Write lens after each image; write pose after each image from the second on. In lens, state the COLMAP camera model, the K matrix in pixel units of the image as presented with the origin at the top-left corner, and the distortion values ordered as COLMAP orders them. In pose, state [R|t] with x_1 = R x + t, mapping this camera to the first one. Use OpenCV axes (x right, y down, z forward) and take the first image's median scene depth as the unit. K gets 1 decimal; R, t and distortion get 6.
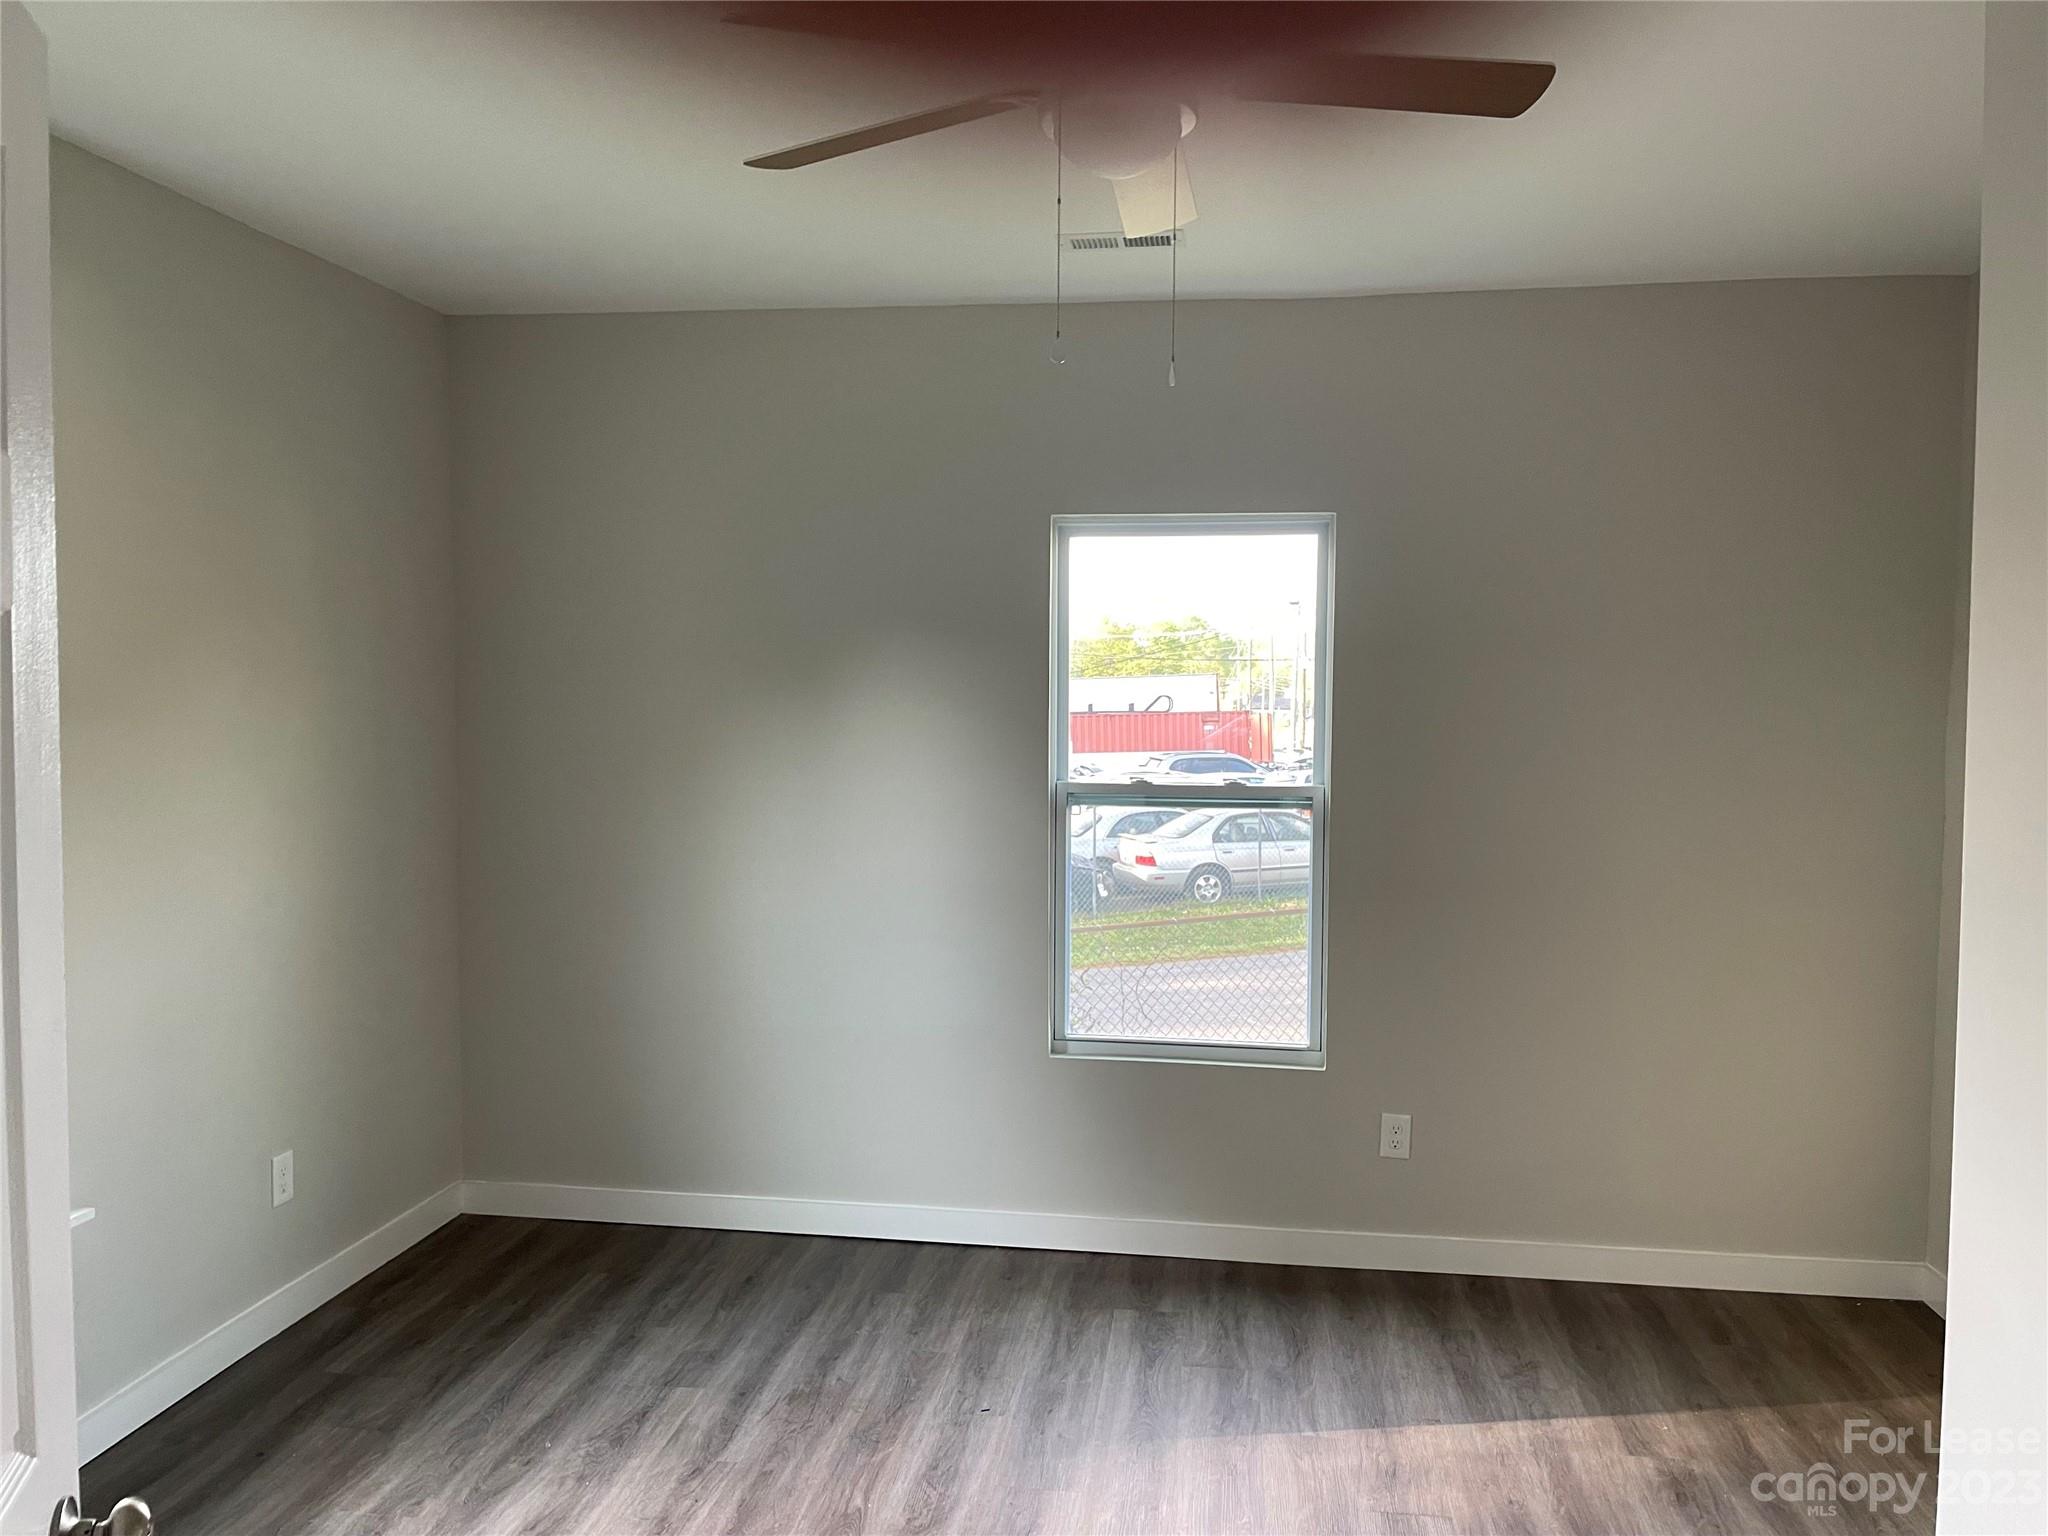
lens RADIAL K [[1575.8, 0, 1011.1], [0, 1575.8, 788.8], [0, 0, 1]] dist [0.068635, -0.085942]
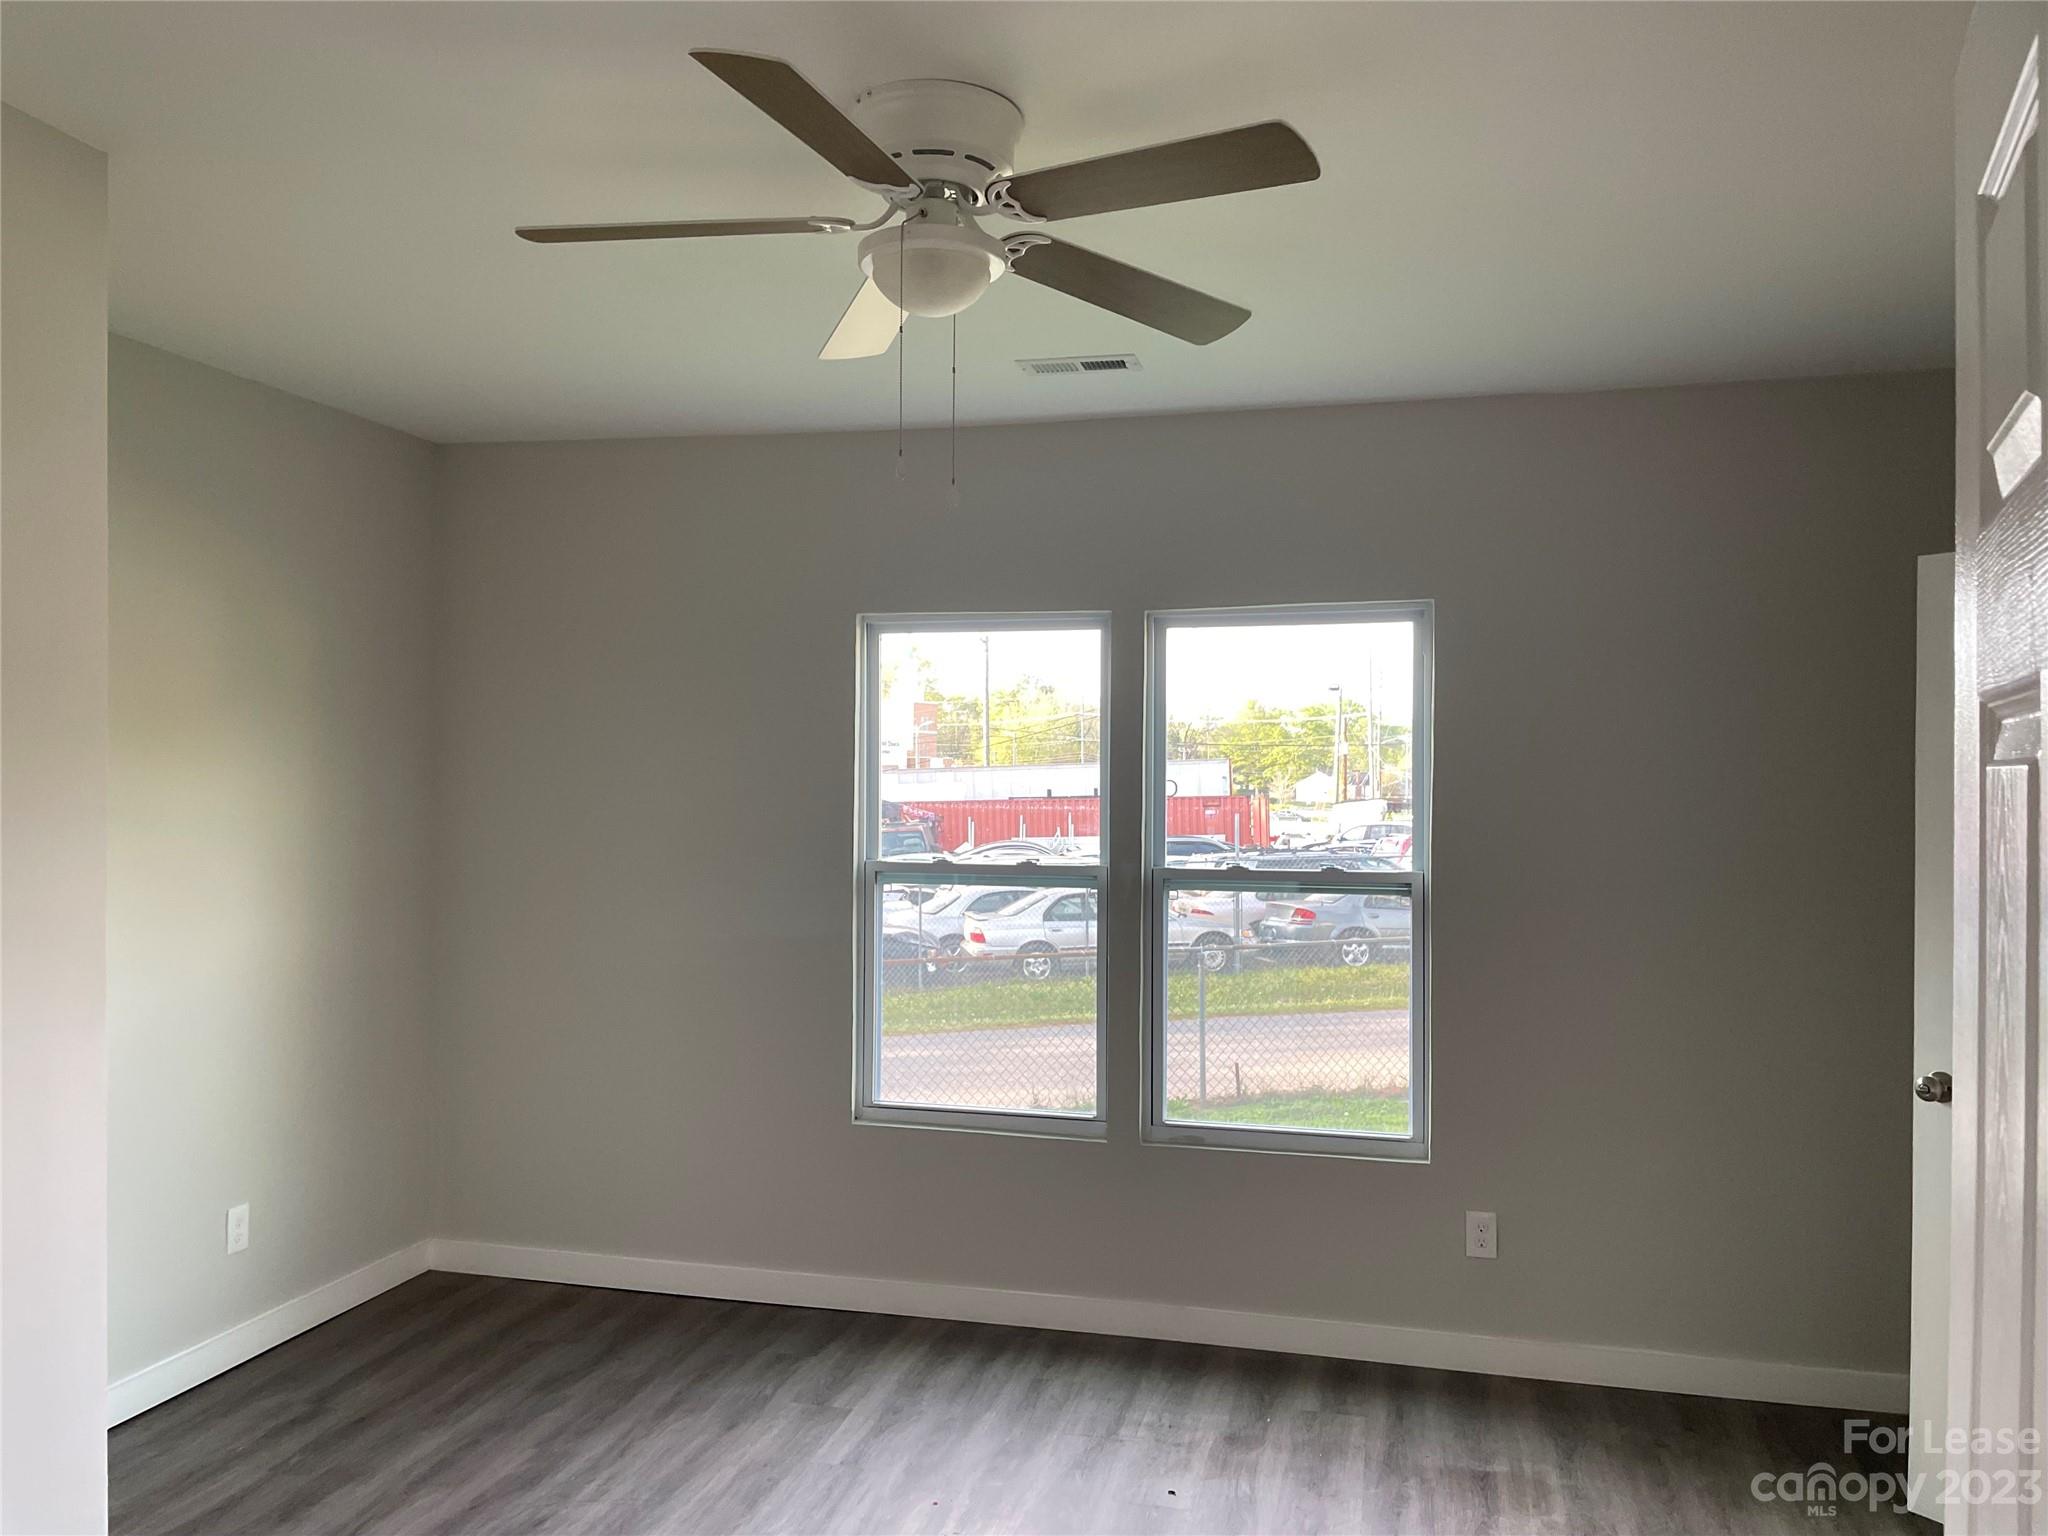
lens RADIAL K [[1575.8, 0, 1033.8], [0, 1575.8, 771.7], [0, 0, 1]] dist [0.068635, -0.085942]
pose [[0.995221, 0.001262, -0.097643, 0.172567], [-0.007555, 0.997914, -0.064108, 0.001683], [0.097359, 0.064539, 0.993155, -0.034519]]
